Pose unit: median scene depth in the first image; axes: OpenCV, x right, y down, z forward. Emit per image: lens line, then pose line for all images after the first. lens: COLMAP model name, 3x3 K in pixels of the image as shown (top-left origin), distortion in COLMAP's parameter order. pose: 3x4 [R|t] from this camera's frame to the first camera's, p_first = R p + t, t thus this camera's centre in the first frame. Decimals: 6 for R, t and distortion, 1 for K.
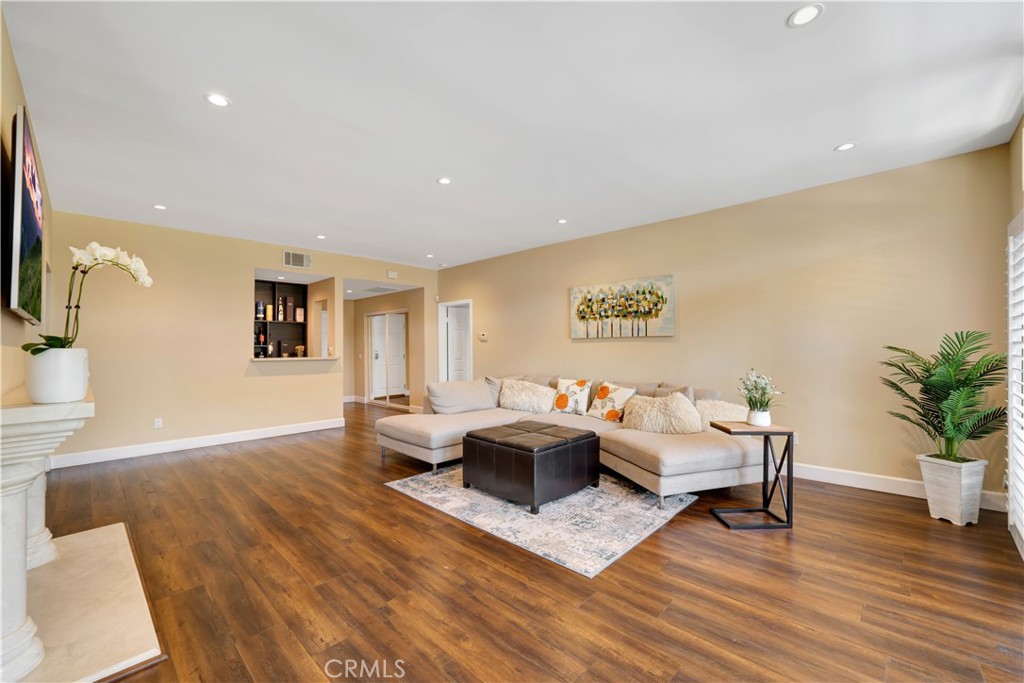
lens RADIAL K [[406.8, 0, 508.6], [0, 406.8, 344.0], [0, 0, 1]] dist [-0.001098, 0.000097]
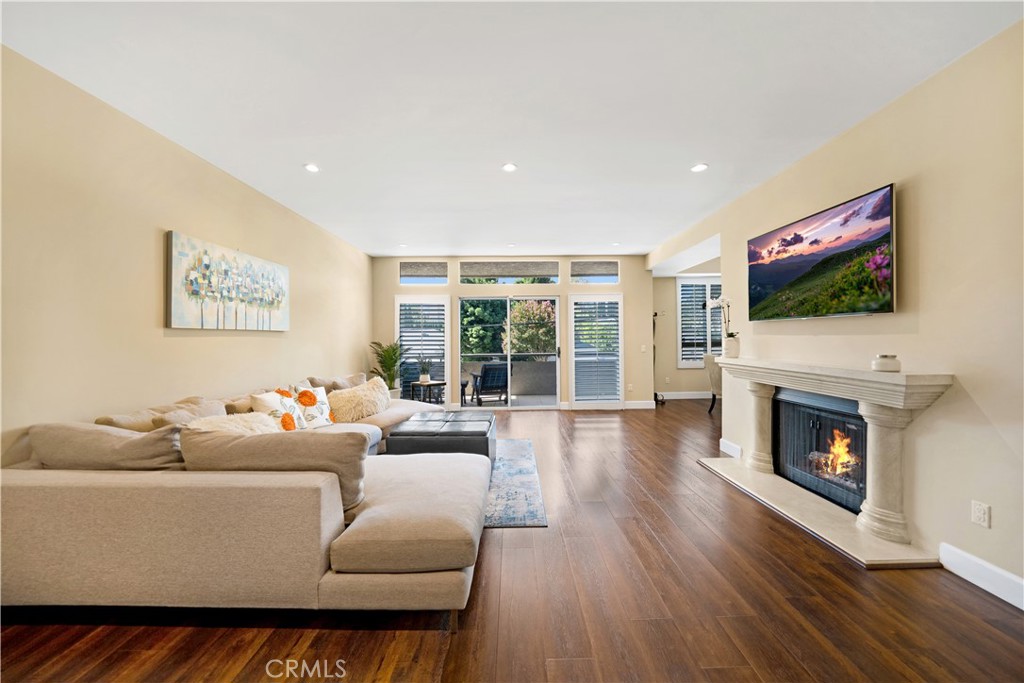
lens RADIAL K [[382.3, 0, 535.0], [0, 382.3, 342.1], [0, 0, 1]] dist [-0.010848, 0.000009]
pose [[-0.744519, 0.004188, 0.667589, -0.566705], [0.008066, 0.999964, 0.002723, 0.007377], [-0.667553, 0.007412, -0.744525, 1.152637]]
